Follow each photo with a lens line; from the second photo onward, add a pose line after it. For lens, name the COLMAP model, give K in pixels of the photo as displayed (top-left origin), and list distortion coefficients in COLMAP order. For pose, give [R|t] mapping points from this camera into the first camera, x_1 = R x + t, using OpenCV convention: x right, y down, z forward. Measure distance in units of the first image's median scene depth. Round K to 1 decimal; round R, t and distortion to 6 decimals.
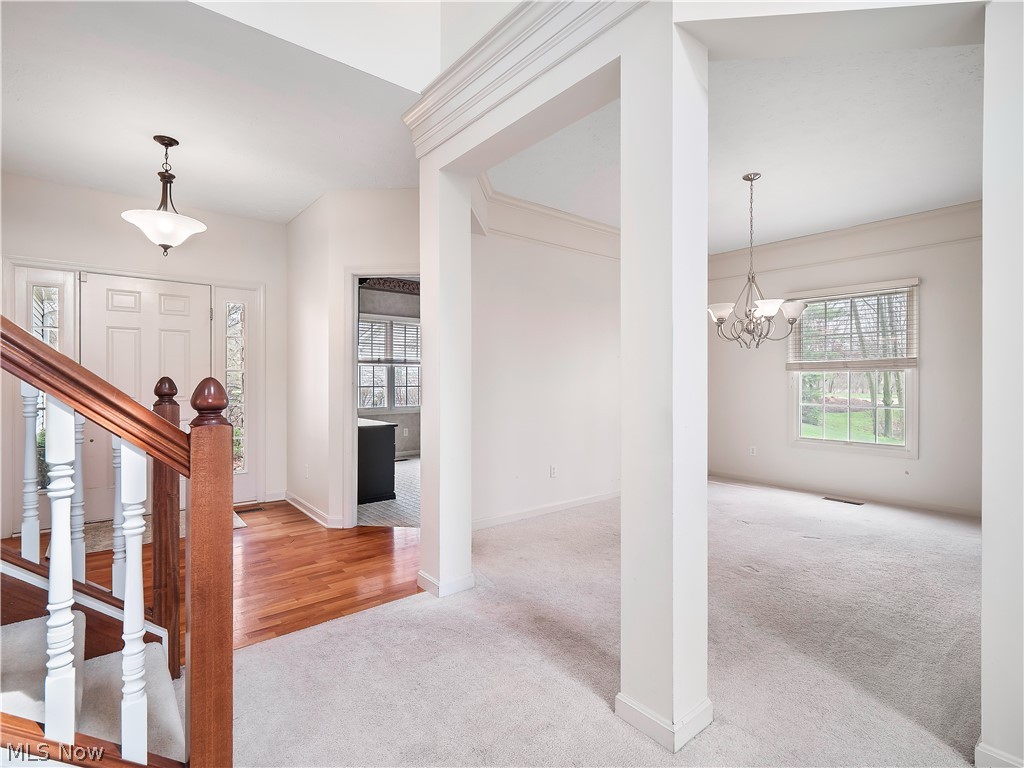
lens RADIAL K [[498.2, 0, 509.0], [0, 498.2, 370.1], [0, 0, 1]] dist [-0.010148, -0.001451]
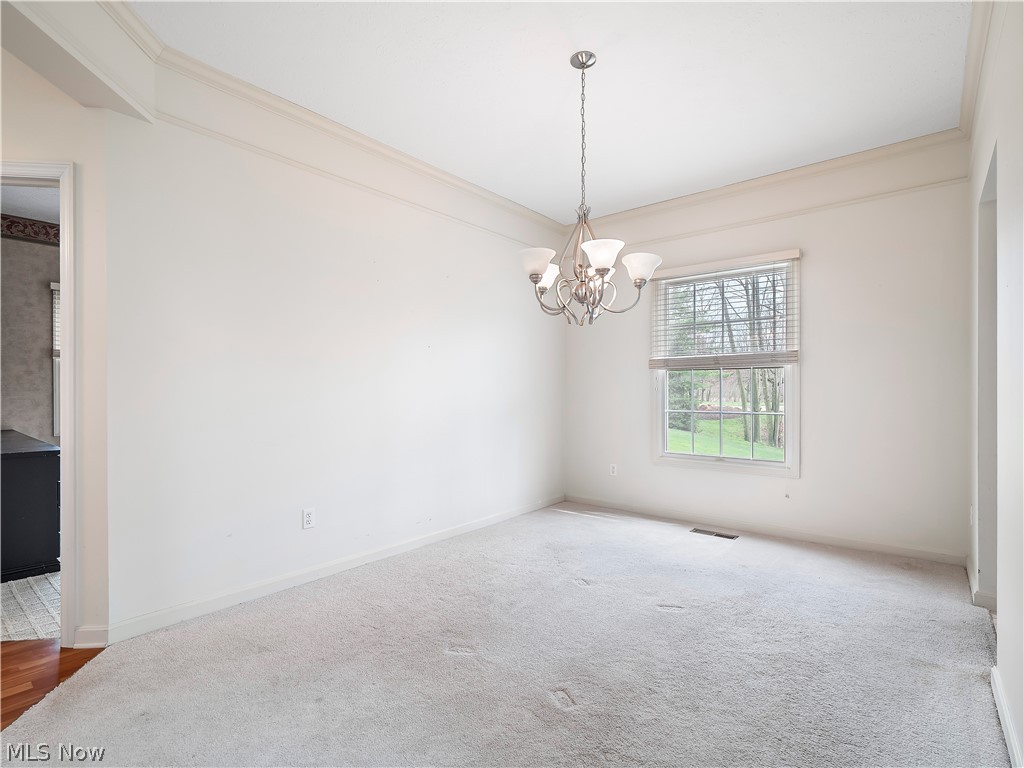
lens RADIAL K [[499.4, 0, 512.6], [0, 499.4, 377.1], [0, 0, 1]] dist [-0.000623, -0.000432]
pose [[0.979816, 0.002861, 0.199881, 0.218409], [-0.001408, 0.999972, -0.007415, 0.024221], [-0.199896, 0.006984, 0.979792, 0.309395]]
